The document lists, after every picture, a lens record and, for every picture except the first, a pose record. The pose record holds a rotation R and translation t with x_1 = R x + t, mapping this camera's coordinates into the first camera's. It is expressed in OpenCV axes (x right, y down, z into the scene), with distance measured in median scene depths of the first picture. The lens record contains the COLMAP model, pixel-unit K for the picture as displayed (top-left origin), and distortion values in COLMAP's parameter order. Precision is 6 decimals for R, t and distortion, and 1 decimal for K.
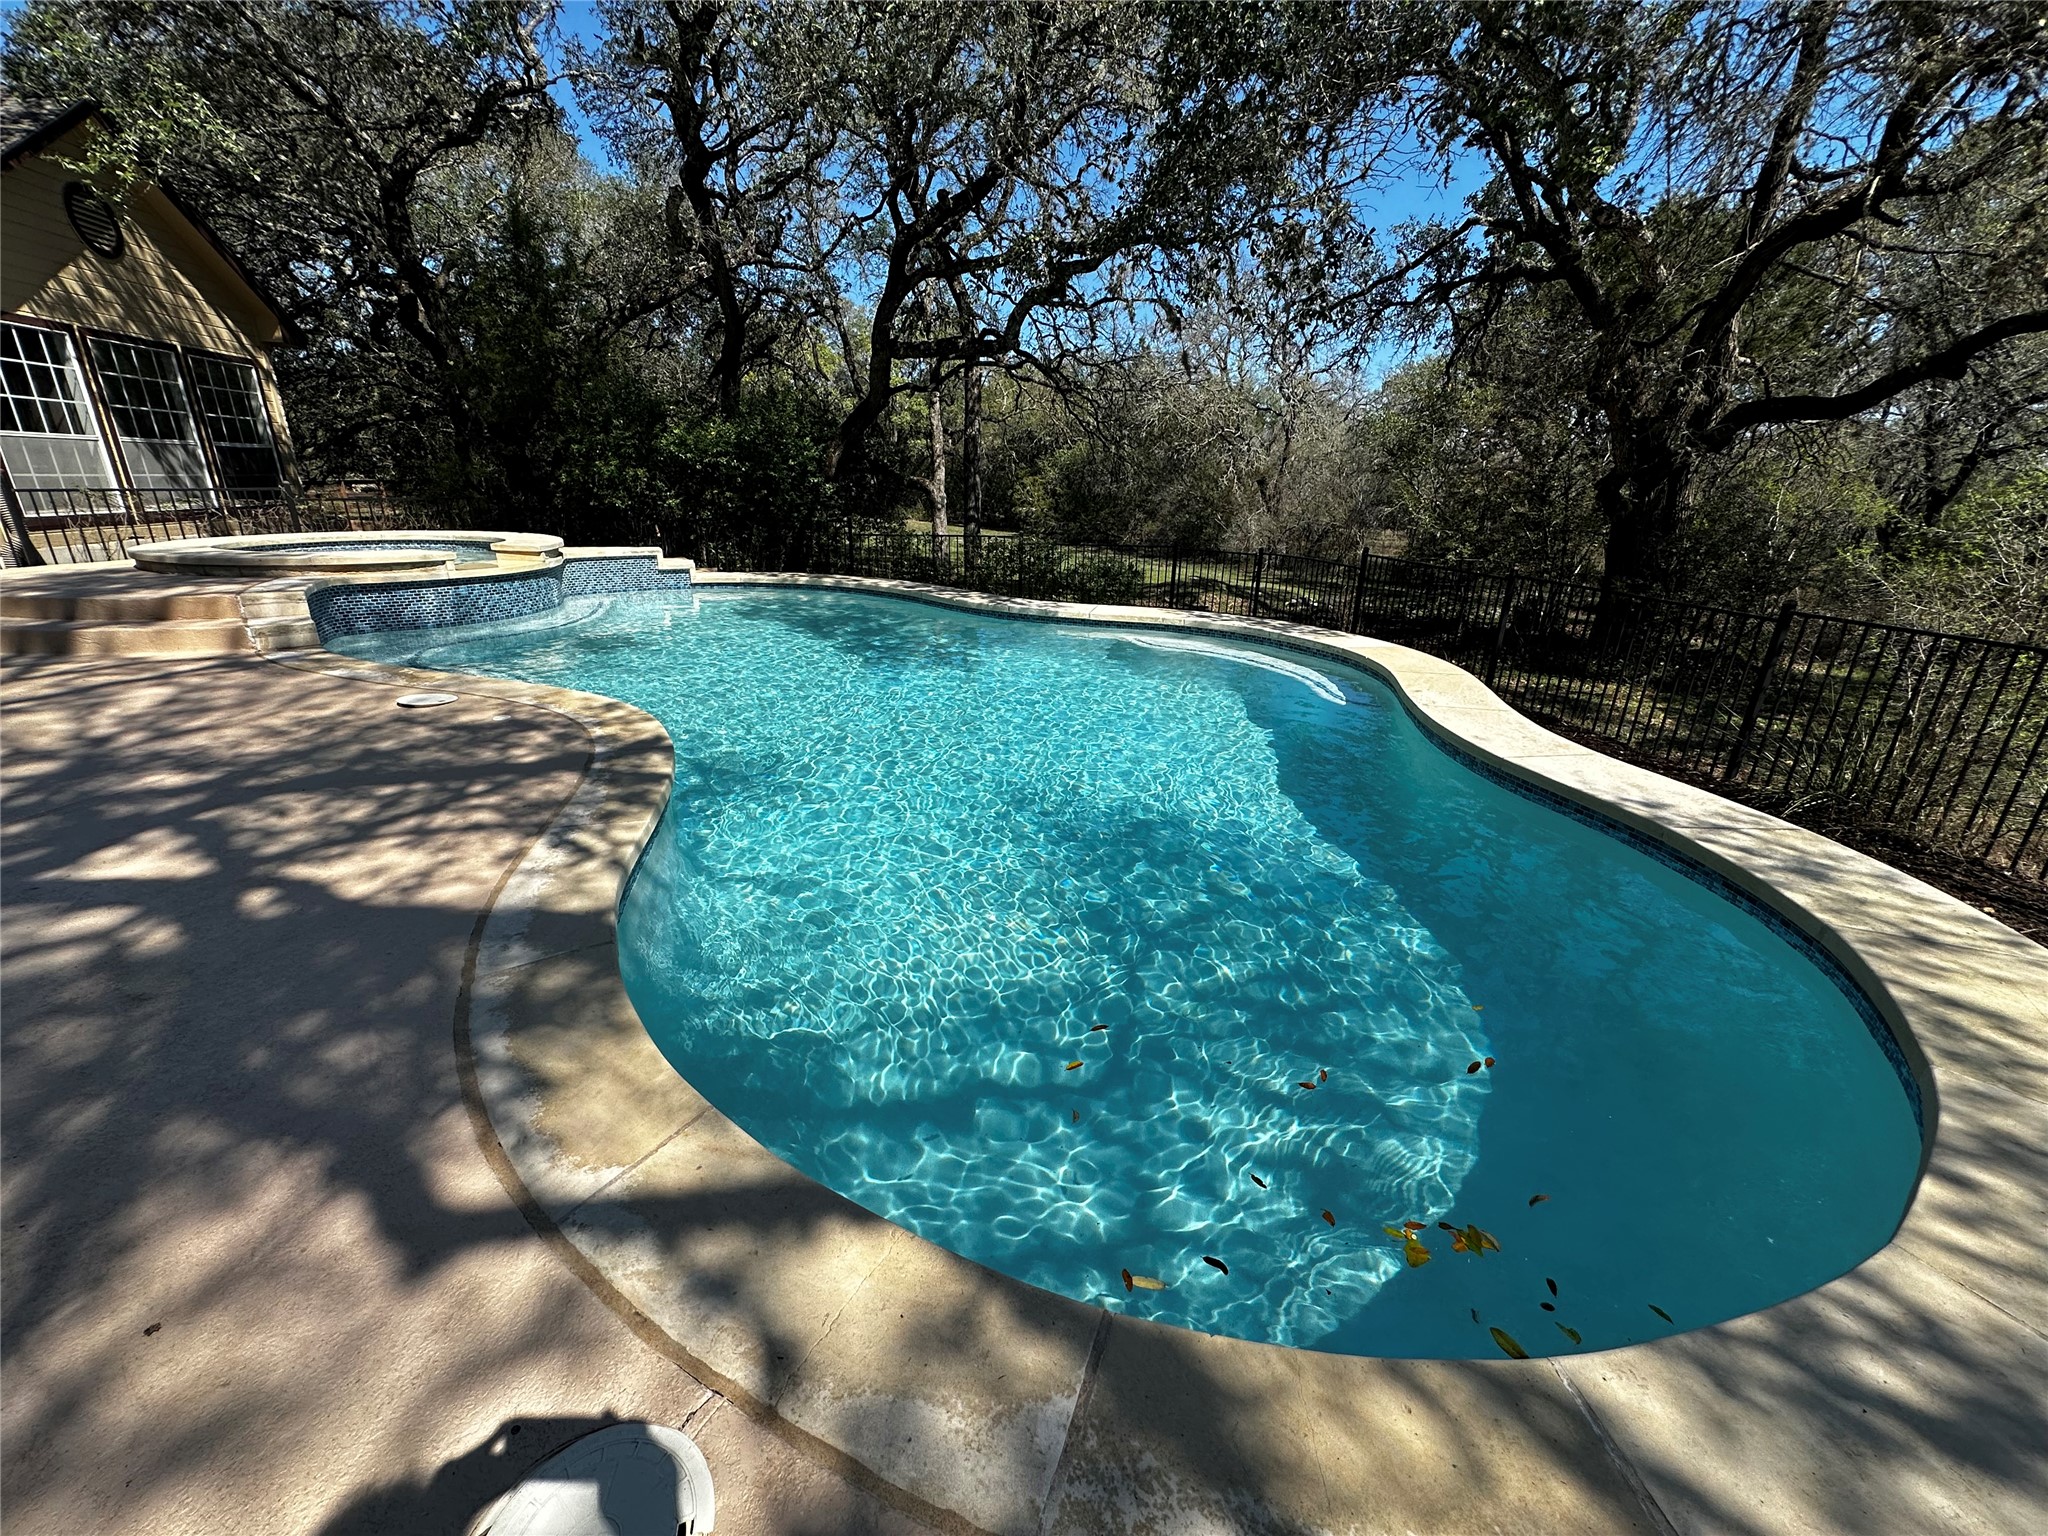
lens RADIAL K [[816.4, 0, 1029.6], [0, 816.4, 770.4], [0, 0, 1]] dist [-0.003859, 0.000697]
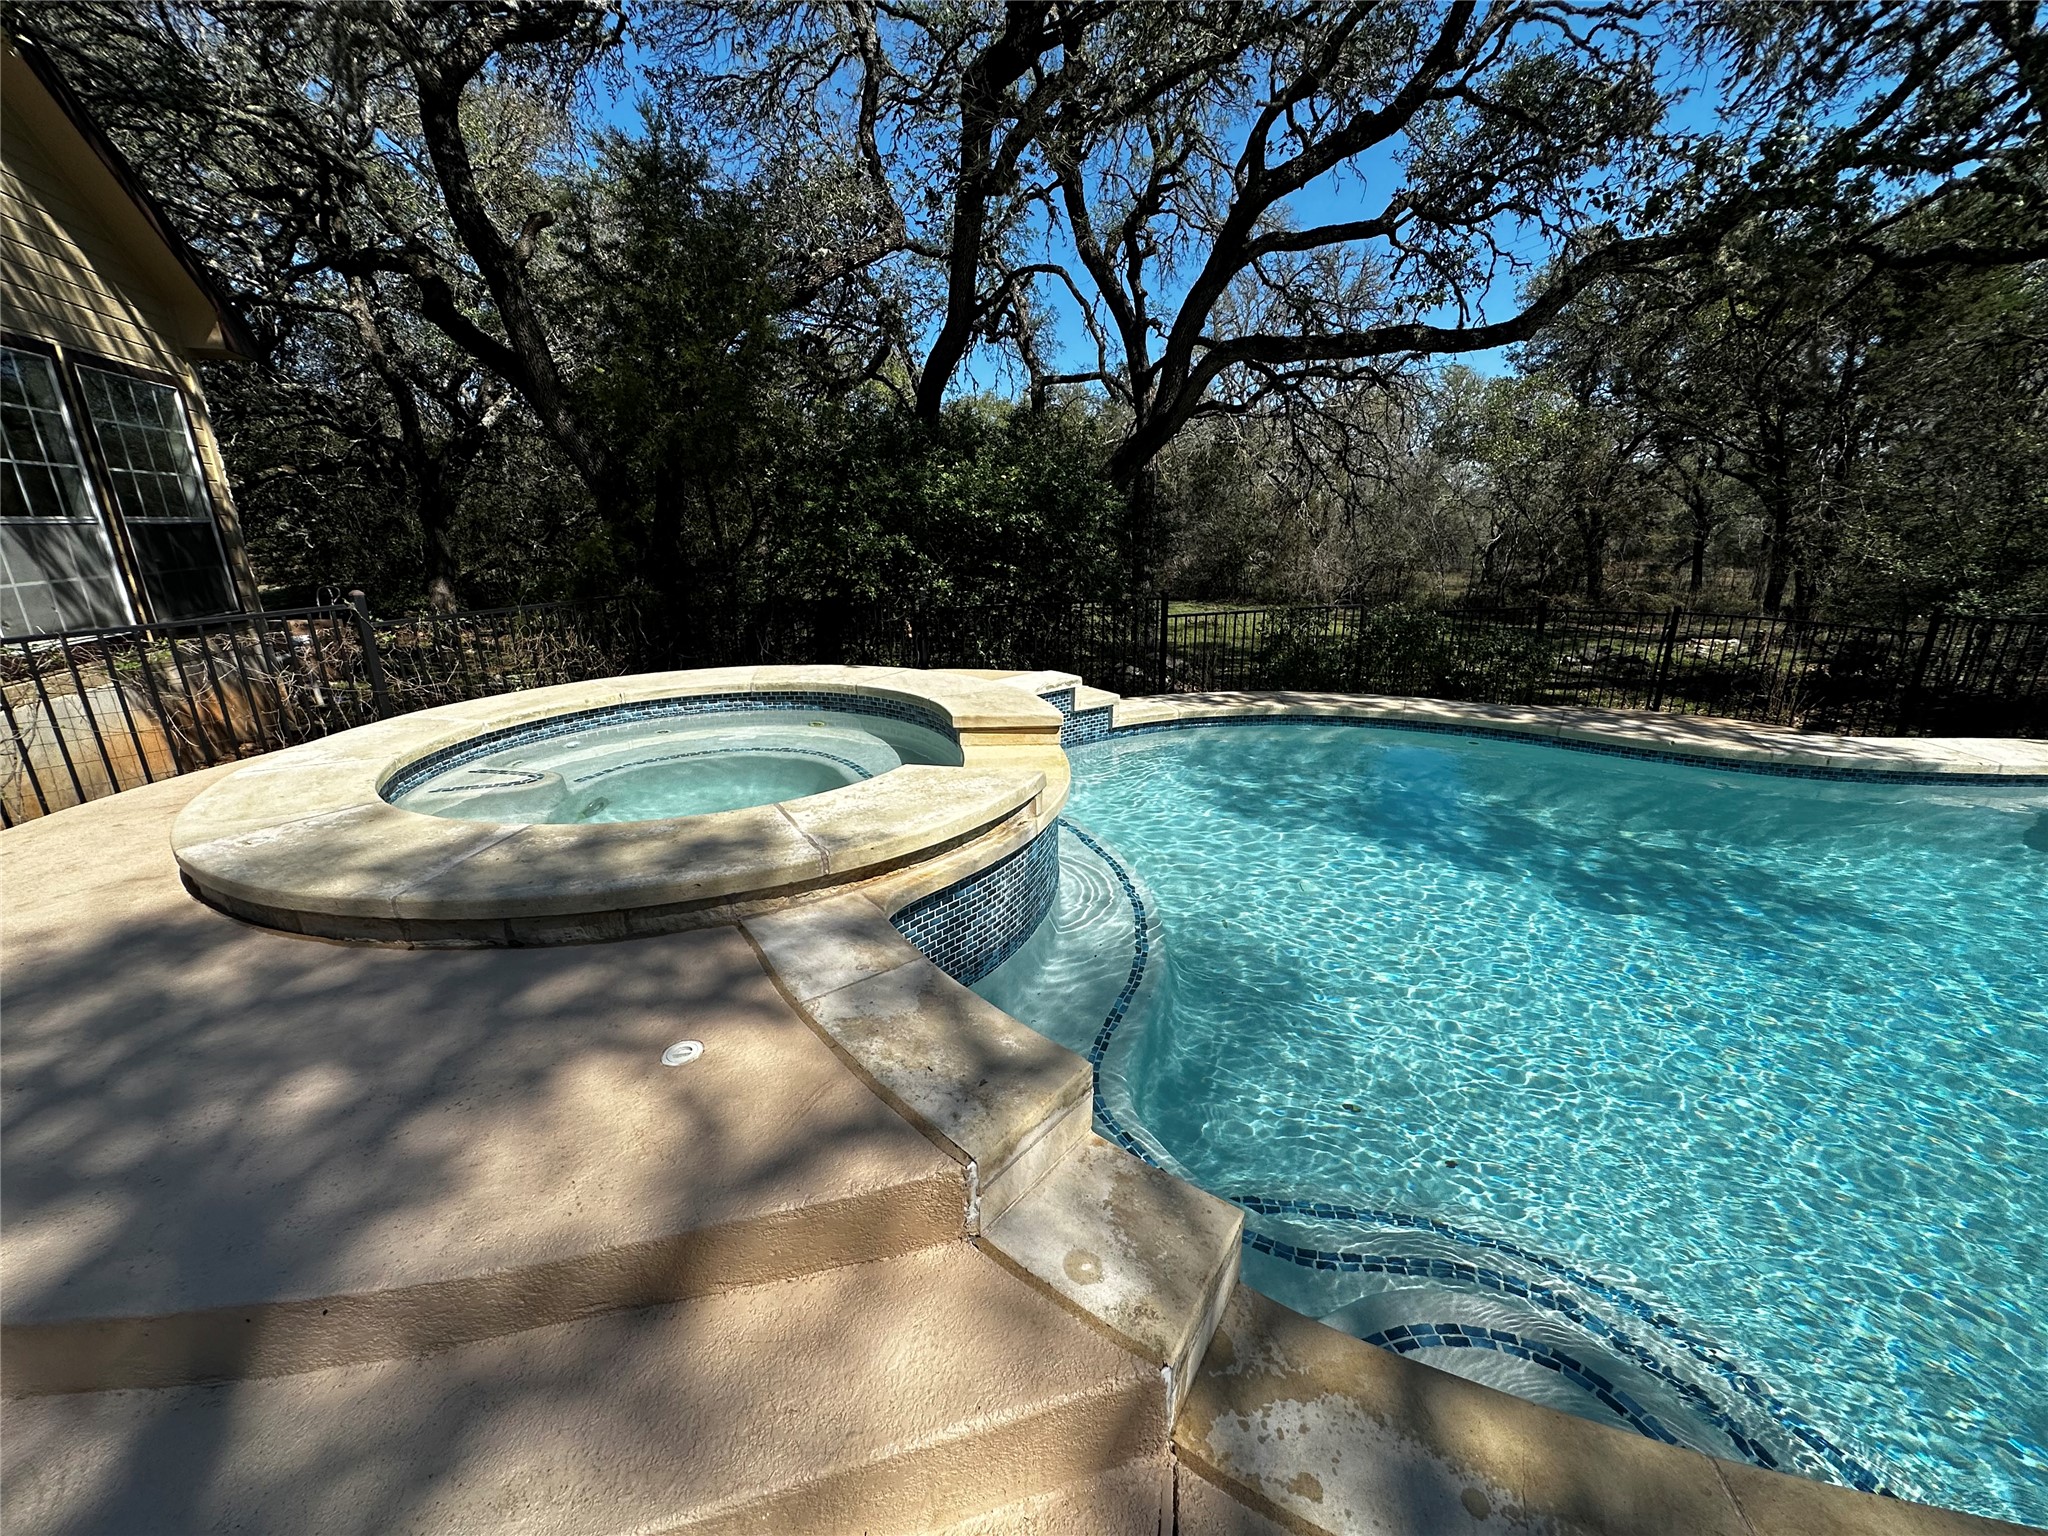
lens RADIAL K [[816.4, 0, 1015.0], [0, 816.4, 764.5], [0, 0, 1]] dist [-0.003859, 0.000697]
pose [[0.987770, -0.077446, 0.135325, -0.502212], [0.083329, 0.995783, -0.038361, -0.166439], [-0.131783, 0.049168, 0.990058, 0.382967]]
